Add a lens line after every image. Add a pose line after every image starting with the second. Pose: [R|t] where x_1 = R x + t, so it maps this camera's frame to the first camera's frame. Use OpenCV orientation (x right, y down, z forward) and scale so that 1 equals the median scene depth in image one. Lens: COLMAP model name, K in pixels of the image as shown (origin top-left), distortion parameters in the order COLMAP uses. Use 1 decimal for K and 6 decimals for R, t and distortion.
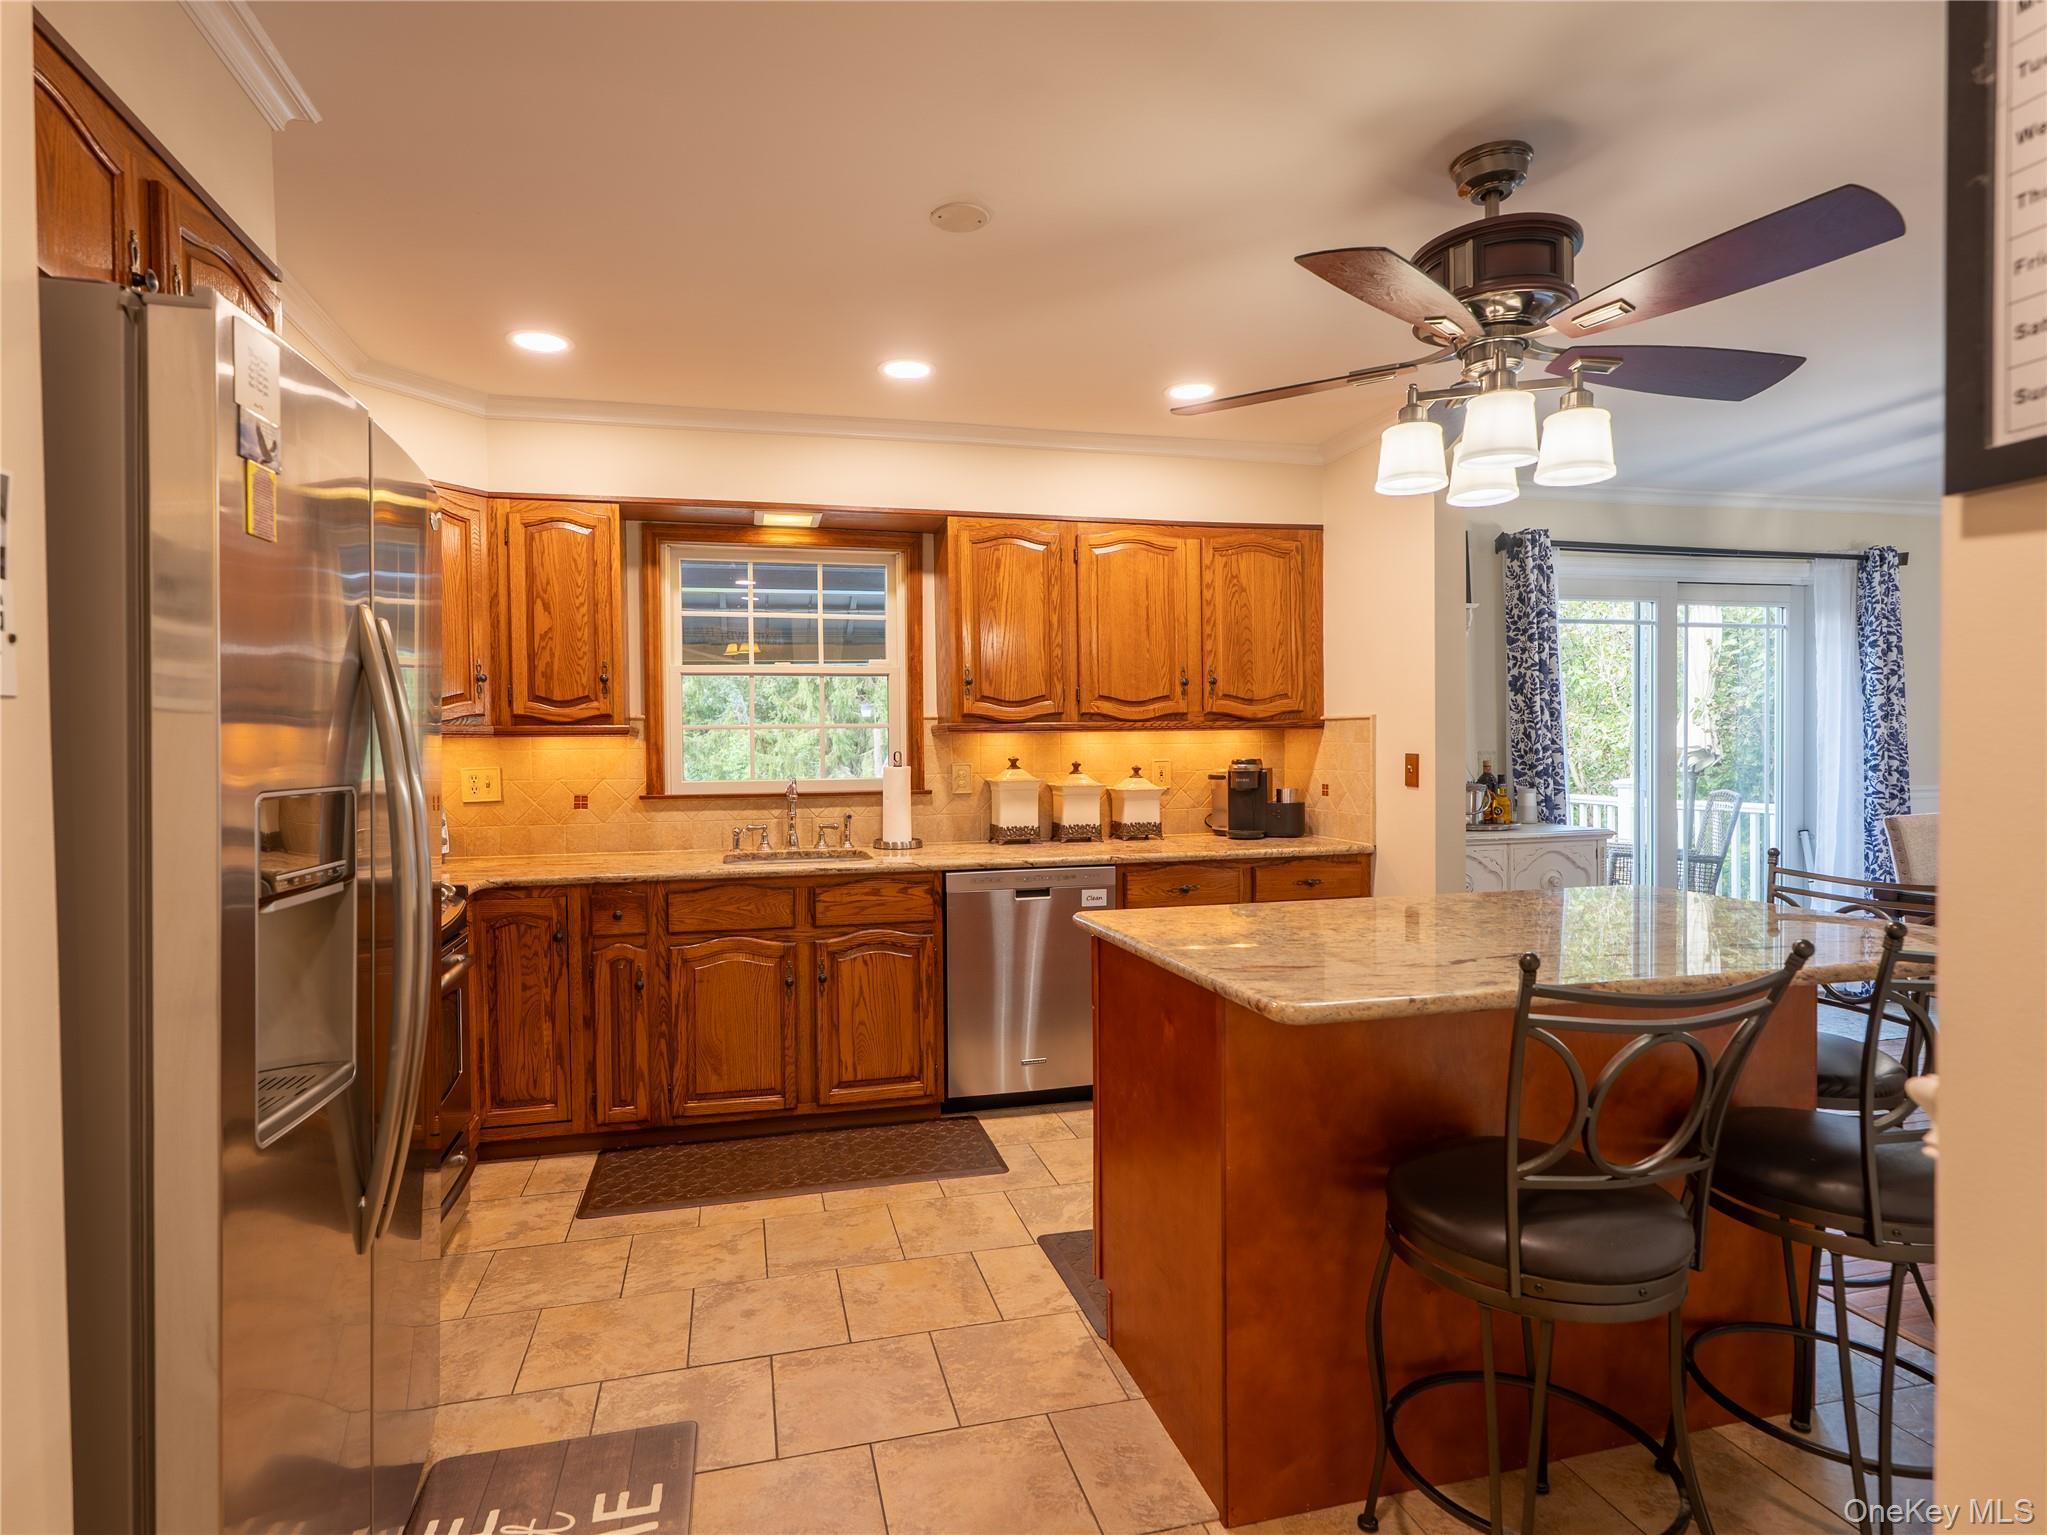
lens RADIAL K [[1065.6, 0, 992.7], [0, 1065.6, 768.4], [0, 0, 1]] dist [0.004362, -0.000465]
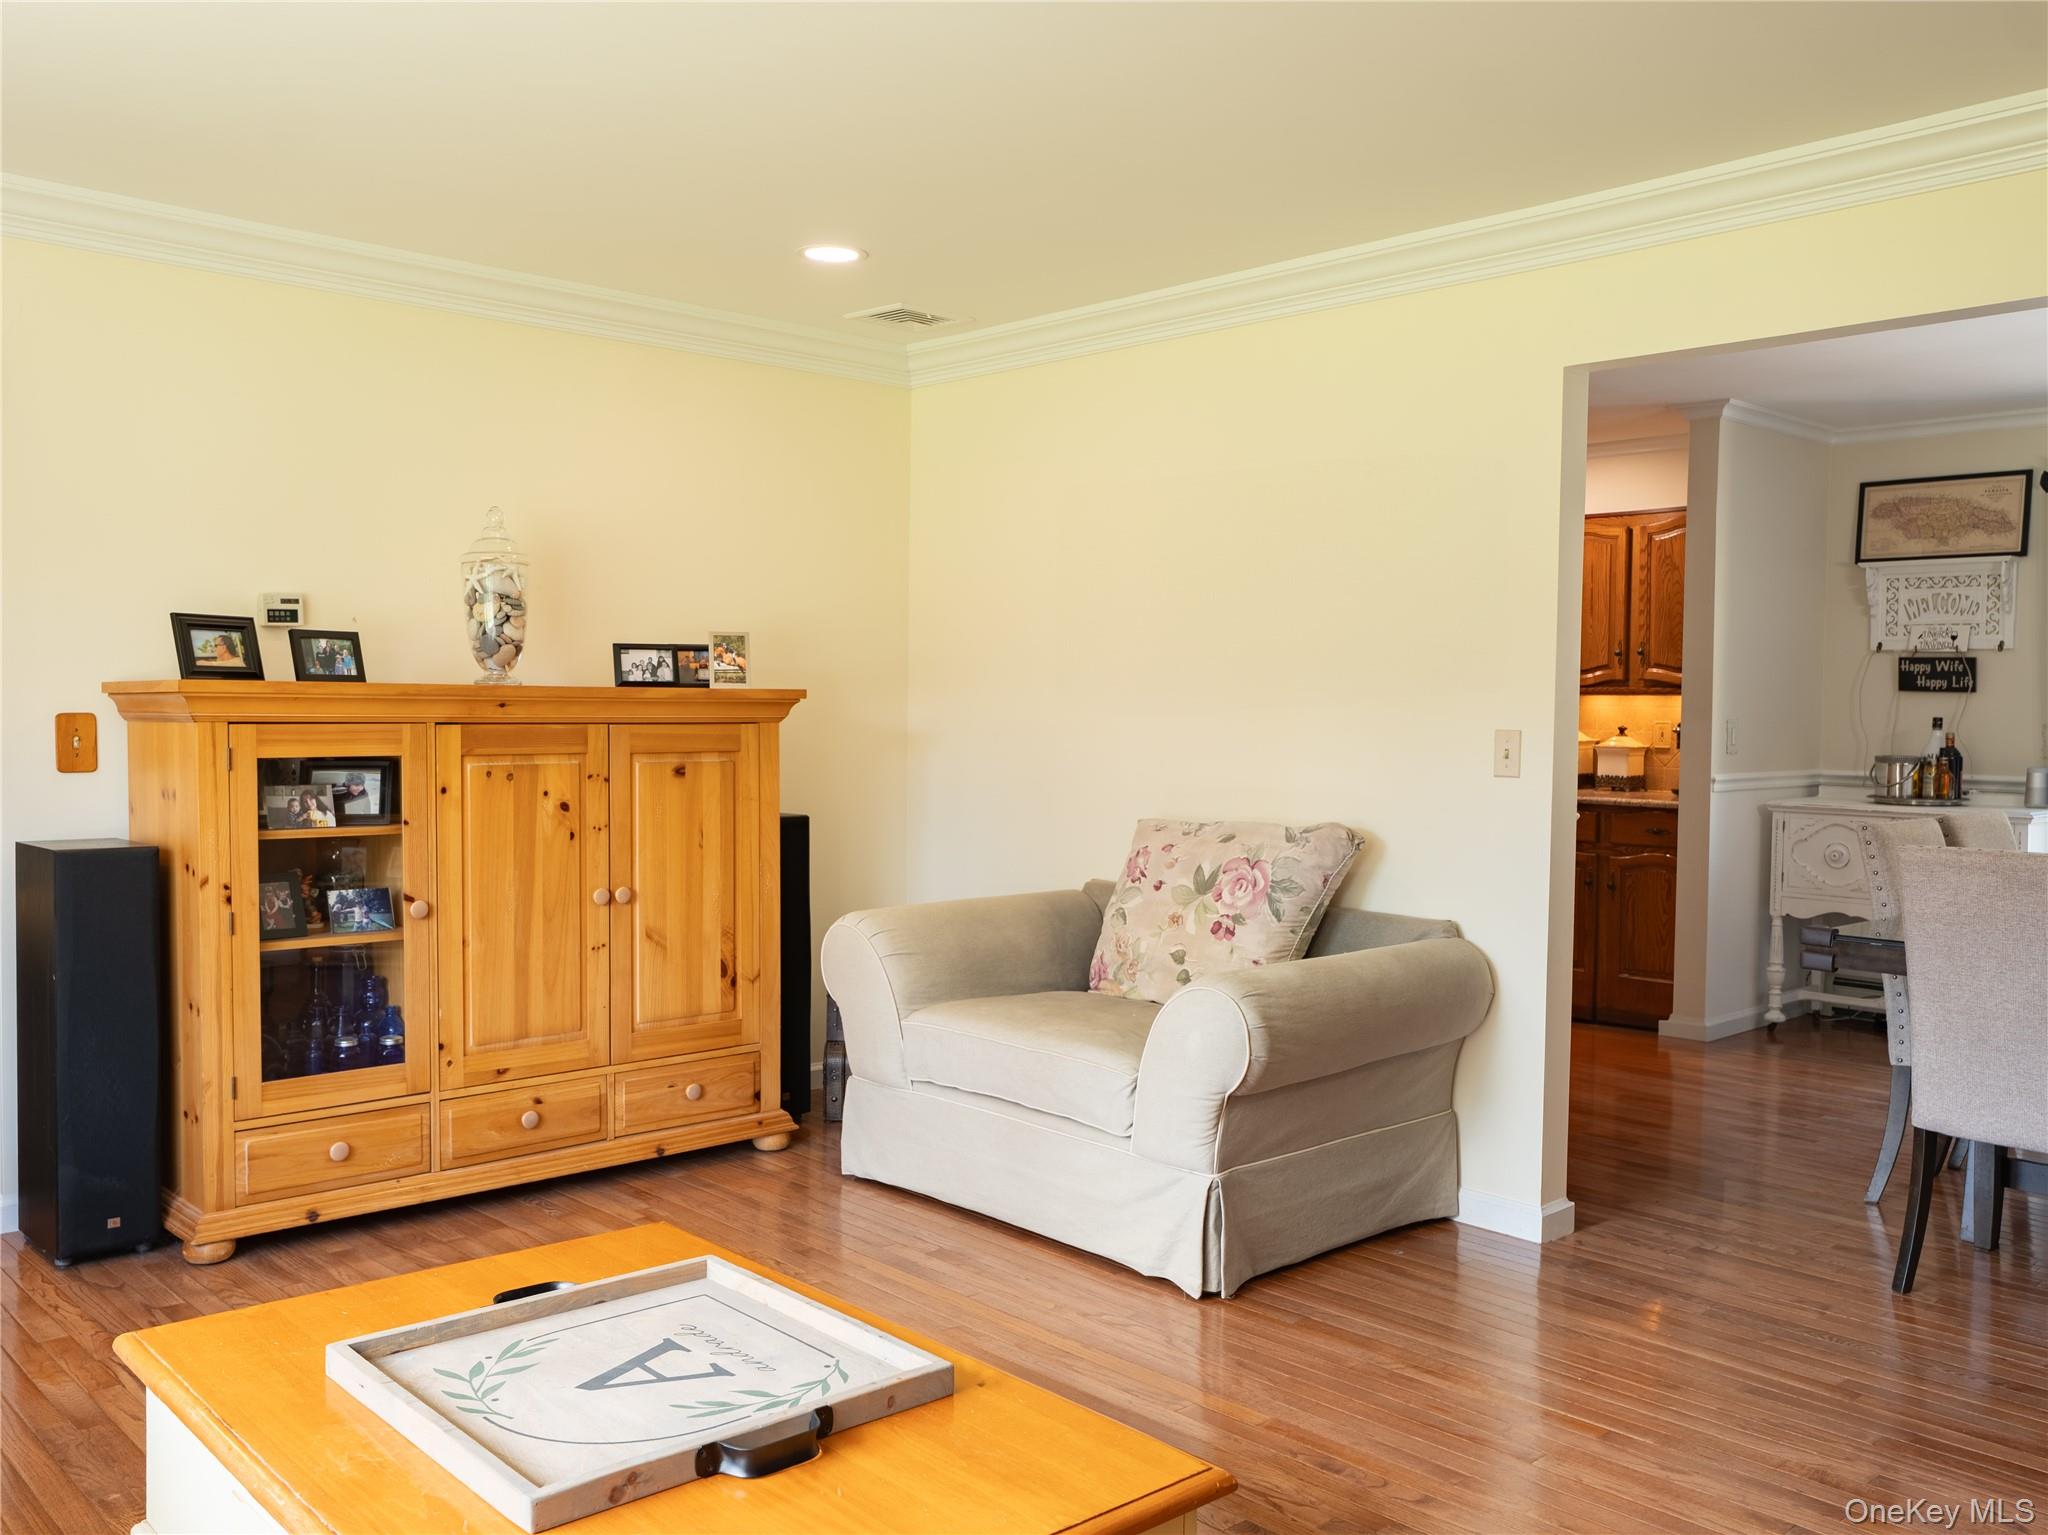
lens RADIAL K [[1737.7, 0, 1018.2], [0, 1737.7, 771.7], [0, 0, 1]] dist [0.006699, 0.009788]
pose [[0.474862, 0.054219, -0.878388, 1.713608], [-0.035030, 0.998474, 0.042694, -0.012076], [0.879363, 0.010497, 0.476037, -0.512681]]
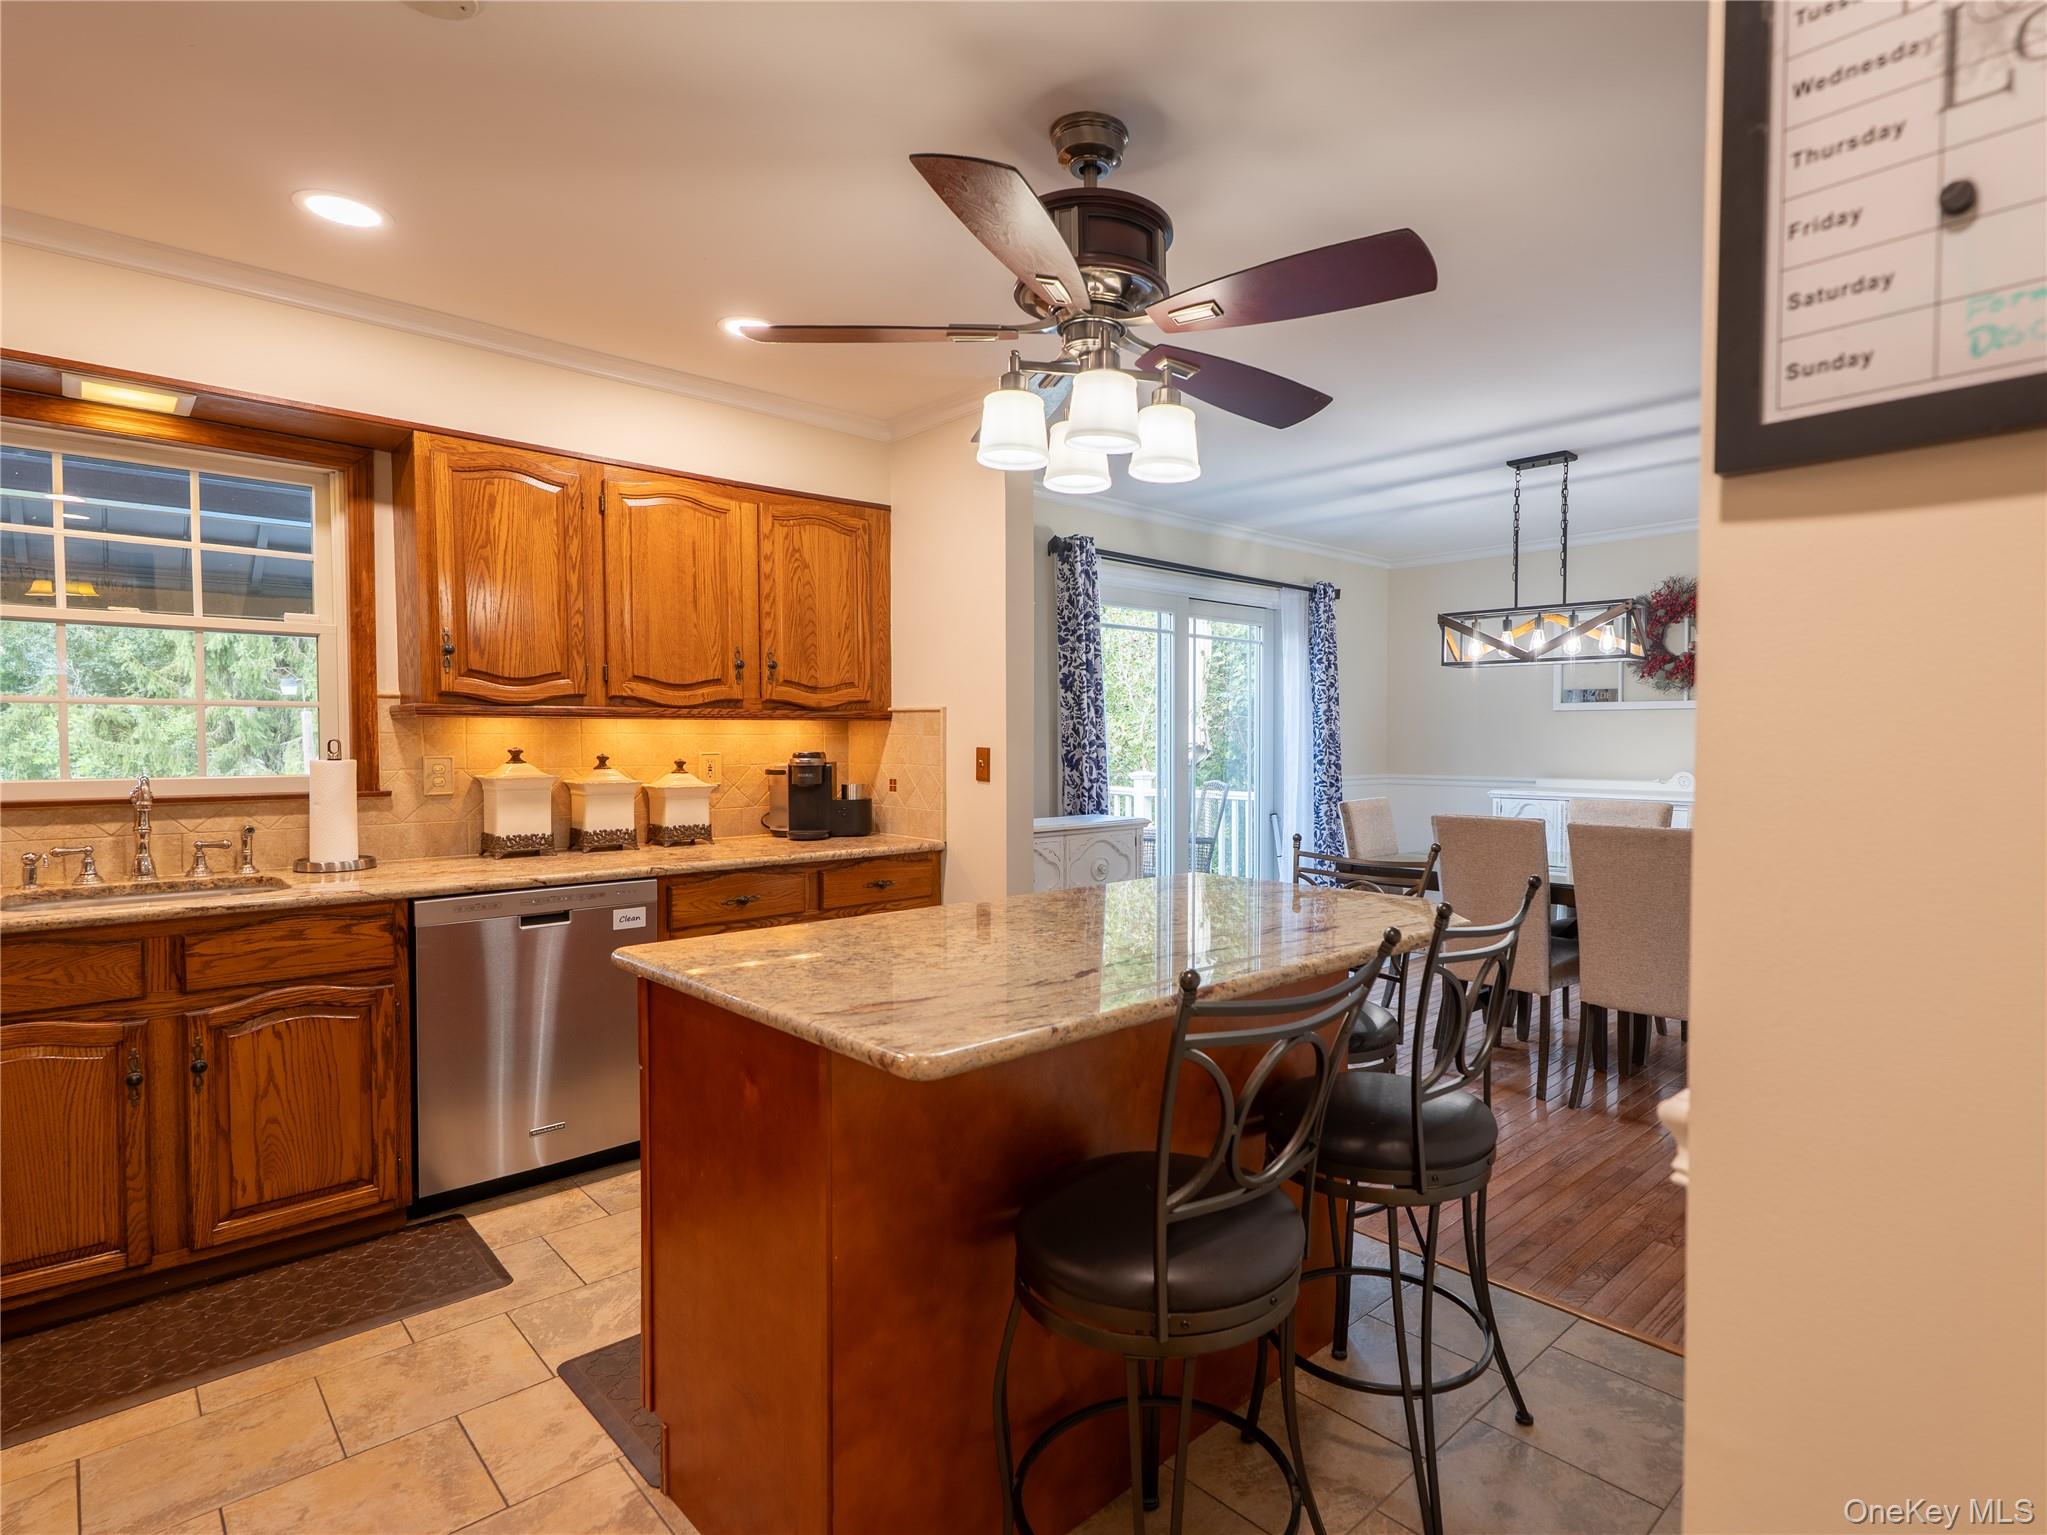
lens RADIAL K [[1065.6, 0, 1127.2], [0, 1065.6, 770.7], [0, 0, 1]] dist [0.004362, -0.000465]
pose [[0.854805, -0.004205, 0.518933, -0.003883], [-0.000457, 0.999961, 0.008855, -0.001227], [-0.518950, -0.007807, 0.854769, 0.091117]]
